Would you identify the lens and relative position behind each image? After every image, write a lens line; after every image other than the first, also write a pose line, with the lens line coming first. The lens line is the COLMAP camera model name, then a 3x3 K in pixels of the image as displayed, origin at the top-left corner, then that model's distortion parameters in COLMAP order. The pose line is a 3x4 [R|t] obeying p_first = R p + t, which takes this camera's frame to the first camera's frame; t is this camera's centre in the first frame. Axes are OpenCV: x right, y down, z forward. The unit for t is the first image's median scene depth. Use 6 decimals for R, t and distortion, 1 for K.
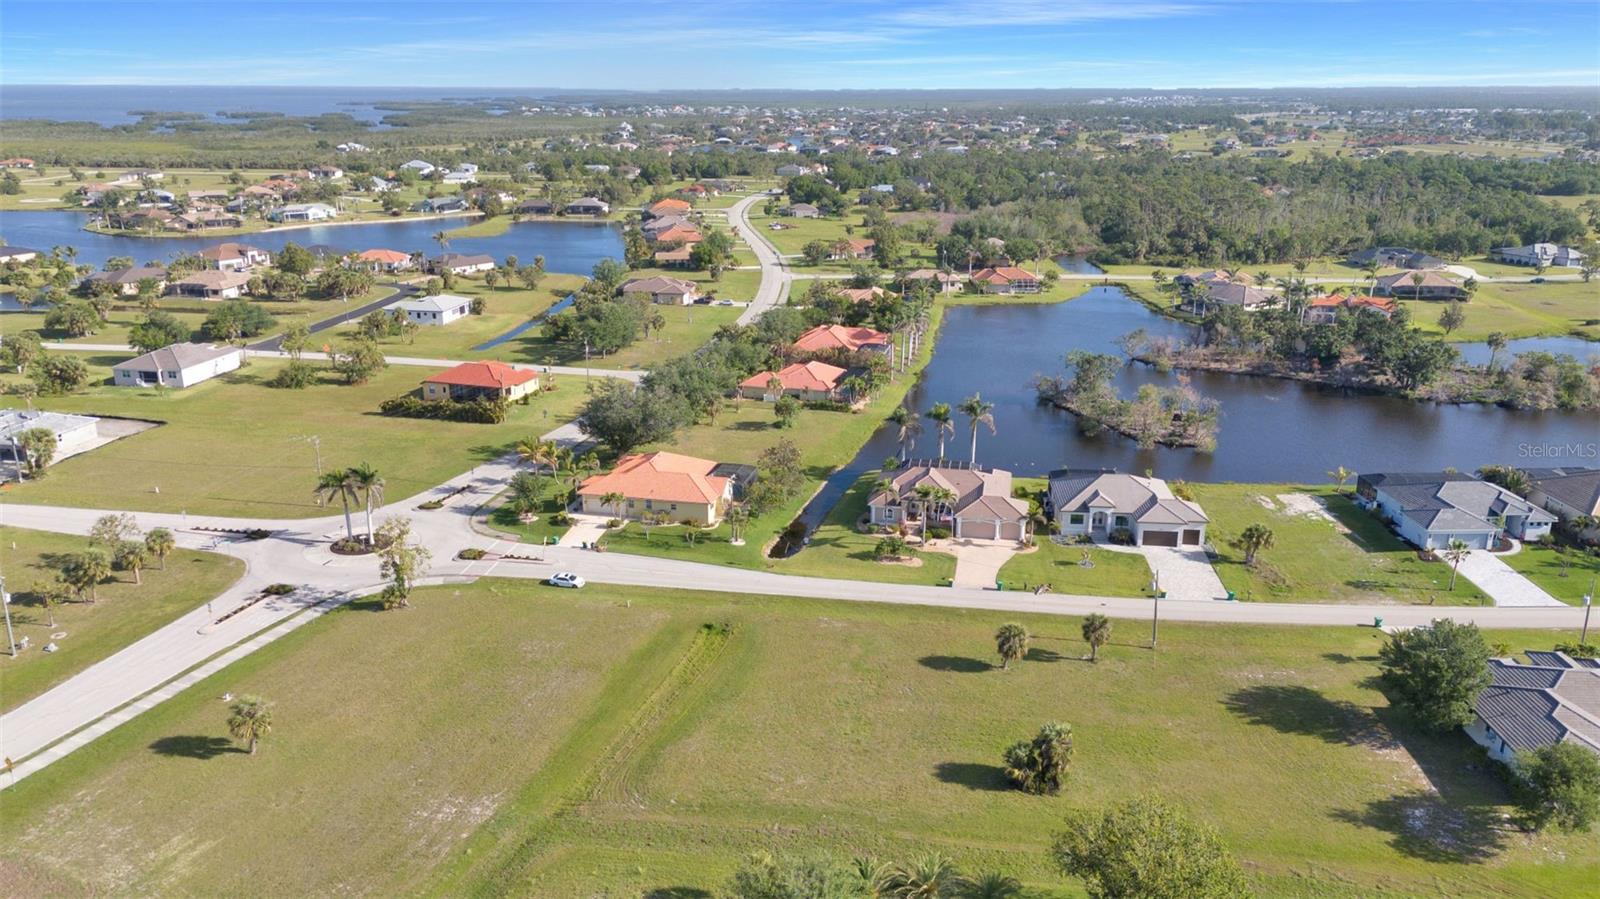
lens RADIAL K [[1177.5, 0, 800.0], [0, 1177.5, 449.5], [0, 0, 1]] dist [0.074956, -0.063566]
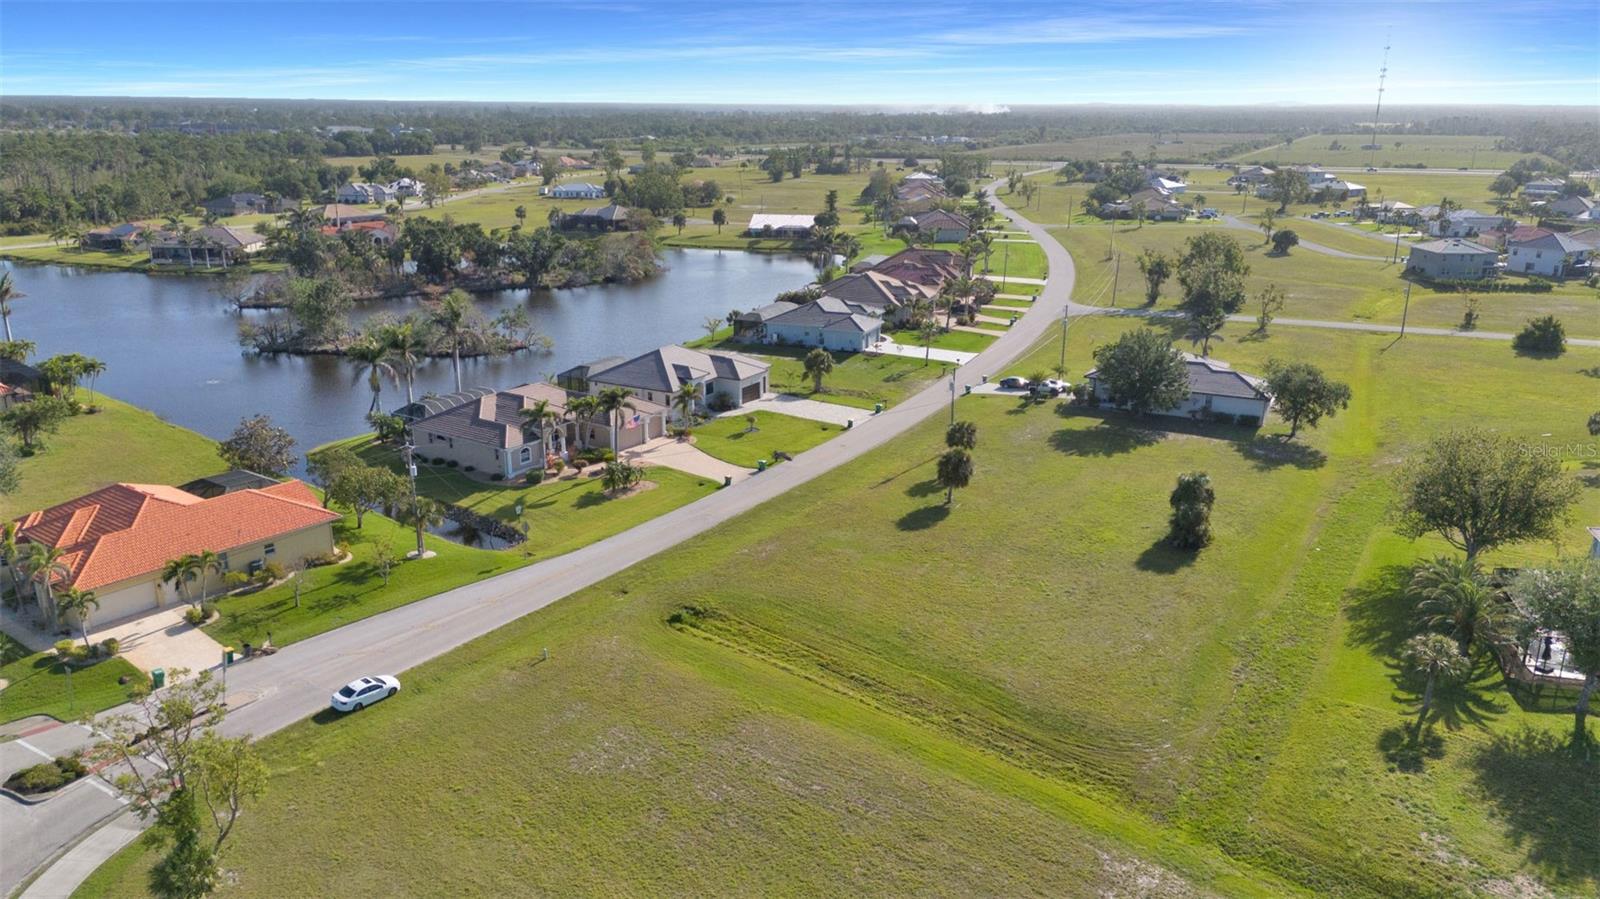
lens RADIAL K [[1177.5, 0, 800.0], [0, 1177.5, 449.5], [0, 0, 1]] dist [0.074956, -0.063566]
pose [[0.404027, -0.257253, 0.877829, -0.546430], [0.265593, 0.951291, 0.156540, -0.019018], [-0.875341, 0.169899, 0.452672, 0.588770]]
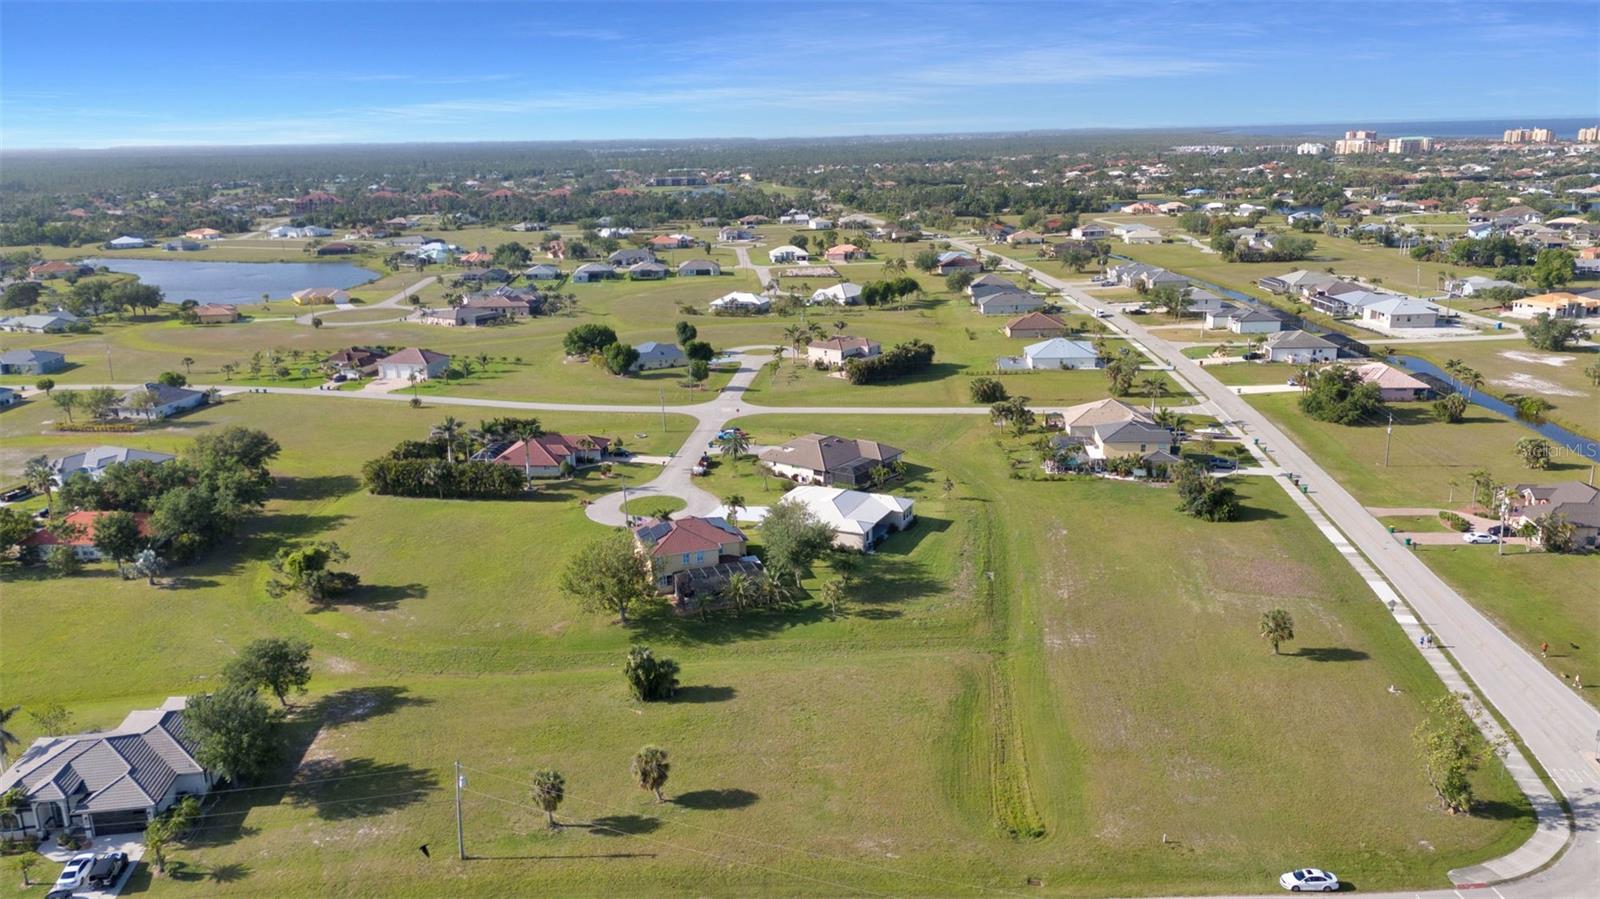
lens RADIAL K [[1177.5, 0, 800.0], [0, 1177.5, 449.5], [0, 0, 1]] dist [0.074956, -0.063566]
pose [[-0.983181, 0.067499, -0.169703, 0.172252], [-0.033812, 0.845862, 0.532329, -0.428714], [0.179477, 0.529114, -0.829353, 1.368094]]
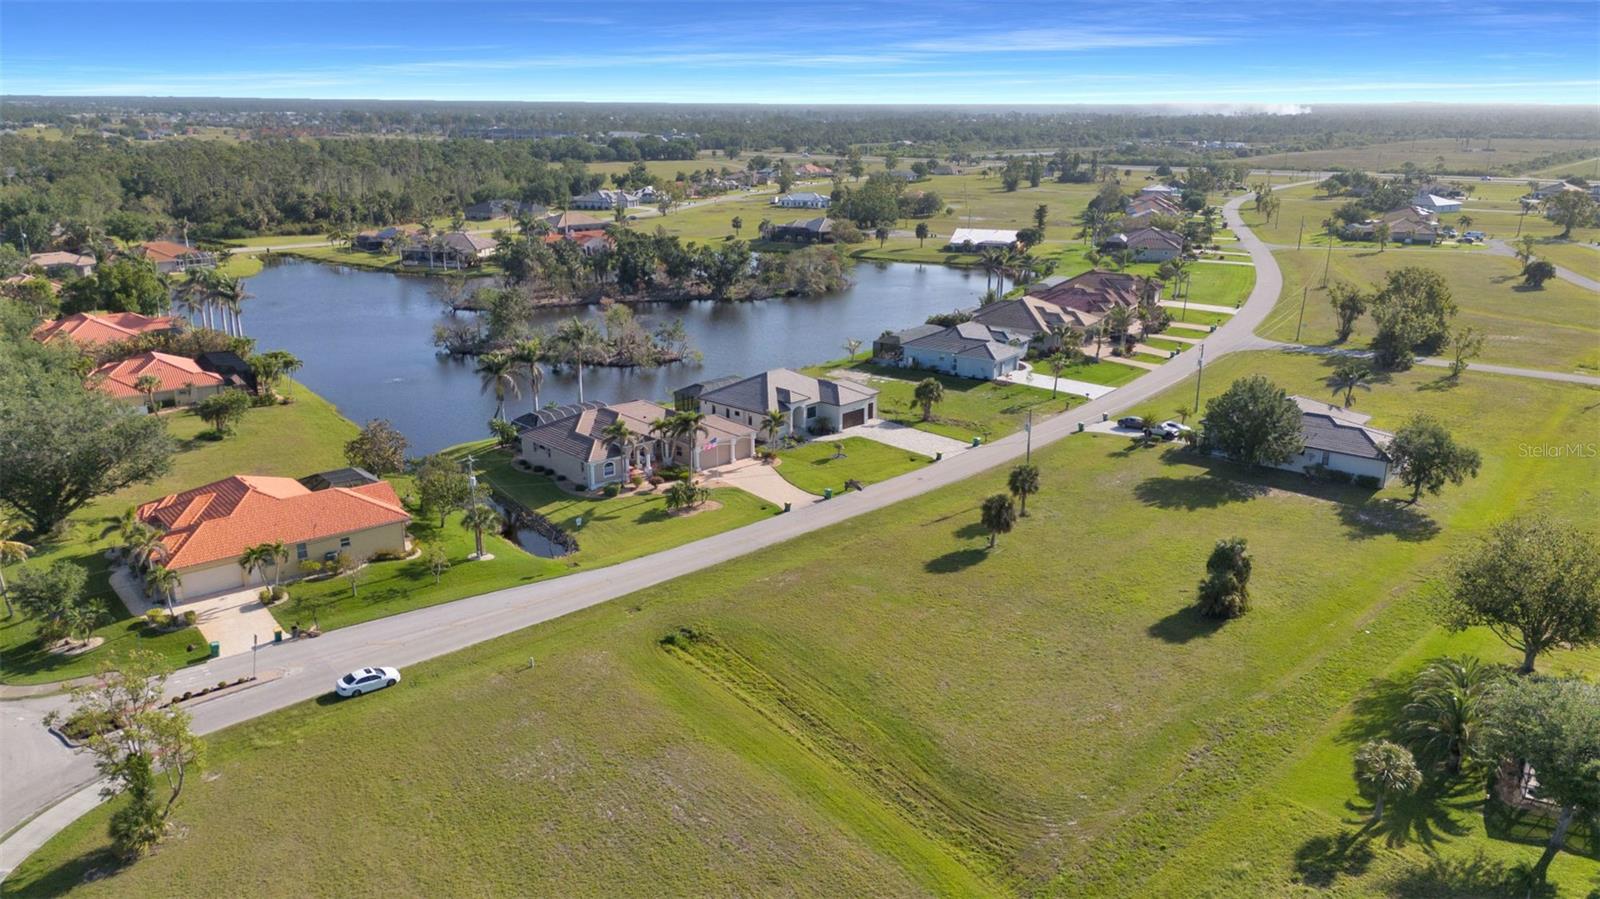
lens RADIAL K [[1177.5, 0, 800.0], [0, 1177.5, 449.5], [0, 0, 1]] dist [0.074956, -0.063566]
pose [[0.602502, -0.224479, 0.765898, -0.490380], [0.231619, 0.967511, 0.101365, -0.007909], [-0.763769, 0.116324, 0.634921, 0.460227]]
